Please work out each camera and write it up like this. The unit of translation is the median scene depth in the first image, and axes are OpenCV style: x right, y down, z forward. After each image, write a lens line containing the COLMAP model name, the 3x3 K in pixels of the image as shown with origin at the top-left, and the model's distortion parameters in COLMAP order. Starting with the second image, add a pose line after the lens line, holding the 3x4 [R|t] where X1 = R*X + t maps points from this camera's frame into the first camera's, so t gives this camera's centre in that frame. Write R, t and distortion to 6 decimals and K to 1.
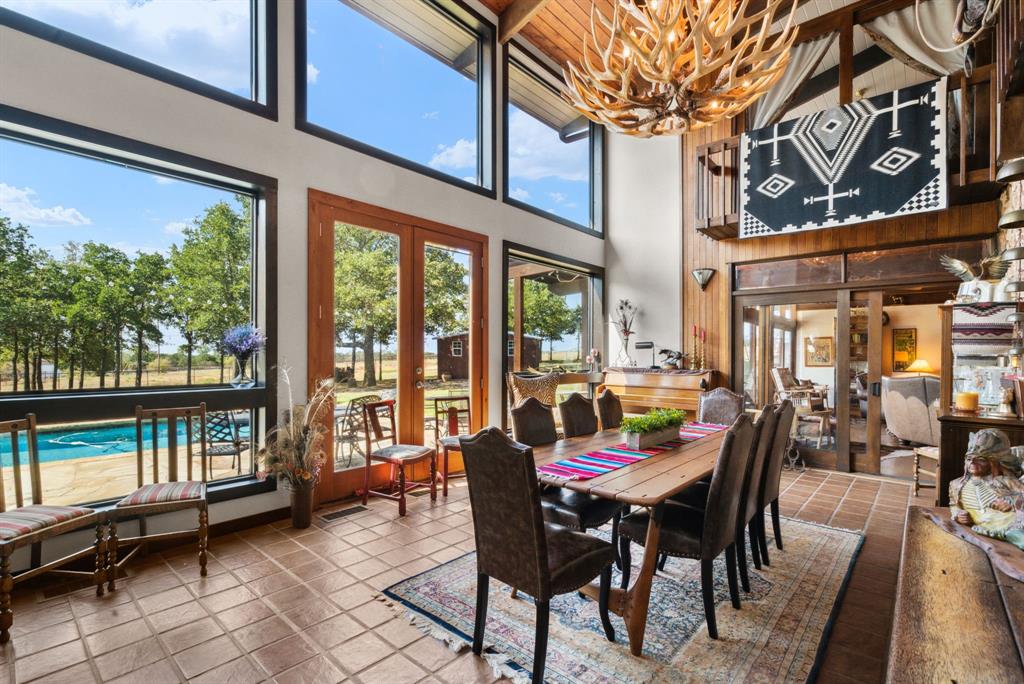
lens RADIAL K [[458.5, 0, 512.0], [0, 458.5, 342.0], [0, 0, 1]] dist [-0.000805, -0.000065]
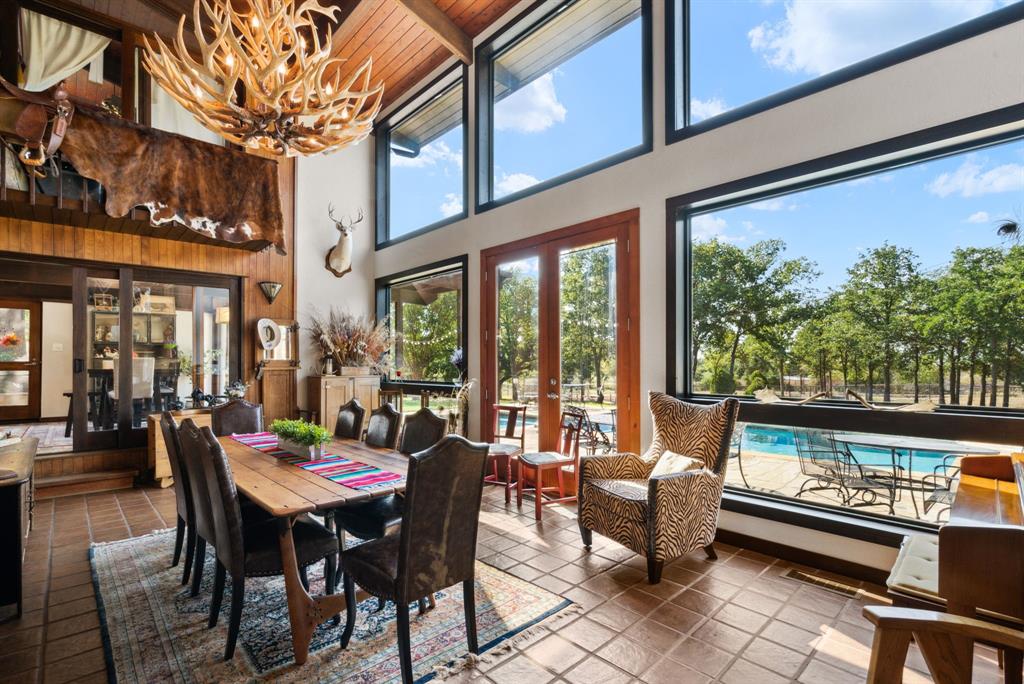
lens RADIAL K [[490.0, 0, 507.8], [0, 490.0, 360.8], [0, 0, 1]] dist [0.001413, 0.000335]
pose [[-0.097453, -0.004249, -0.995231, 0.637863], [0.013130, 0.999898, -0.005555, 0.011379], [0.995154, -0.013609, -0.097387, 0.752467]]
